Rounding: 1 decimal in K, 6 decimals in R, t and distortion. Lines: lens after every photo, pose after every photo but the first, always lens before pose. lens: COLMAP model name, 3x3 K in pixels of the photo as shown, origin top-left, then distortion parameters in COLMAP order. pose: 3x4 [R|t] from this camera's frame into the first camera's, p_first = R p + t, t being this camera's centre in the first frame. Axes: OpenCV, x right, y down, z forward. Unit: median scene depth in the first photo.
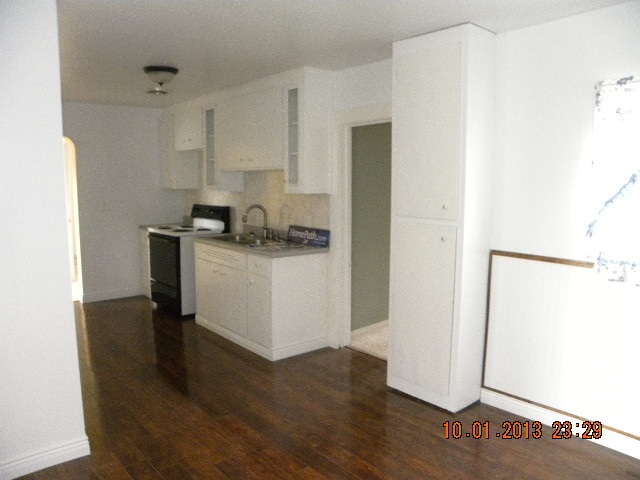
lens RADIAL K [[487.6, 0, 320.0], [0, 487.6, 240.0], [0, 0, 1]] dist [-0.106014, 0.010701]
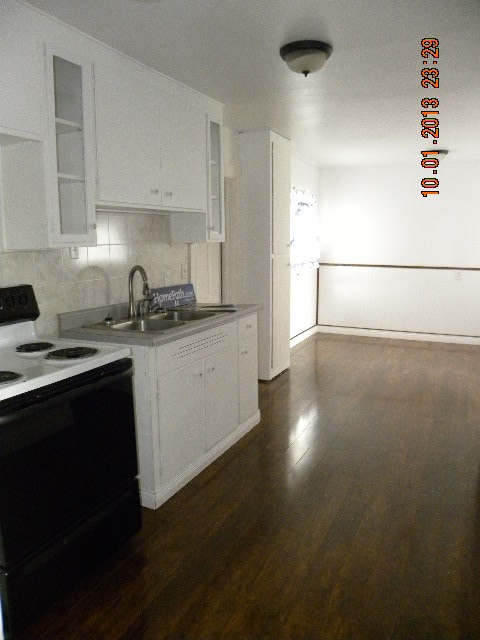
lens RADIAL K [[487.6, 0, 240.0], [0, 487.6, 320.0], [0, 0, 1]] dist [-0.106014, 0.010701]
pose [[-0.415188, -0.144184, 0.898237, -0.774126], [0.121770, 0.969668, 0.211935, -0.123632], [-0.901549, 0.197371, -0.385037, 1.163657]]
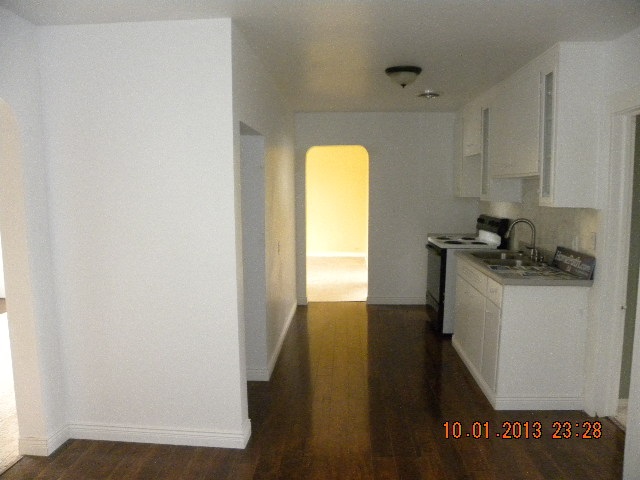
lens RADIAL K [[487.6, 0, 320.0], [0, 487.6, 240.0], [0, 0, 1]] dist [-0.106014, 0.010701]
pose [[0.735597, 0.073313, -0.673440, 0.173119], [-0.084910, 0.996265, 0.015710, -0.019857], [0.672076, 0.045626, 0.739075, 0.169060]]
